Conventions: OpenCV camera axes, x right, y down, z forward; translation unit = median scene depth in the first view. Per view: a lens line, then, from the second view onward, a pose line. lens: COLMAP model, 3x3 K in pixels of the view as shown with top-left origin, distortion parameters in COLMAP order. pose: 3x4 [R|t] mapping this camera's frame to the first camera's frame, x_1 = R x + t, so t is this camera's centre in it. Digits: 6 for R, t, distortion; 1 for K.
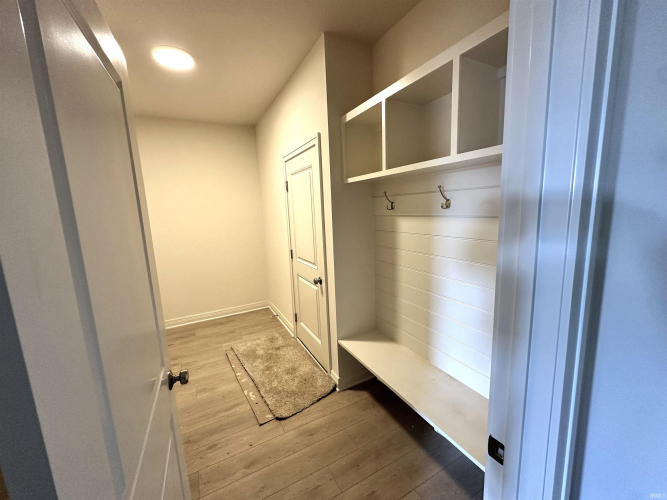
lens RADIAL K [[267.6, 0, 329.8], [0, 267.6, 249.6], [0, 0, 1]] dist [-0.001297, -0.000174]
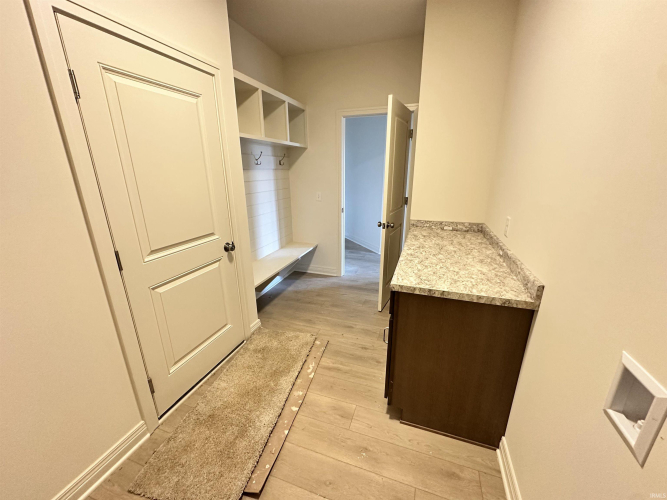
lens RADIAL K [[267.6, 0, 331.2], [0, 267.6, 249.7], [0, 0, 1]] dist [-0.001297, -0.000174]
pose [[-0.683468, -0.168225, 0.710332, -0.977030], [0.142896, 0.923425, 0.356183, -0.147119], [-0.715858, 0.344943, -0.607093, 1.453439]]
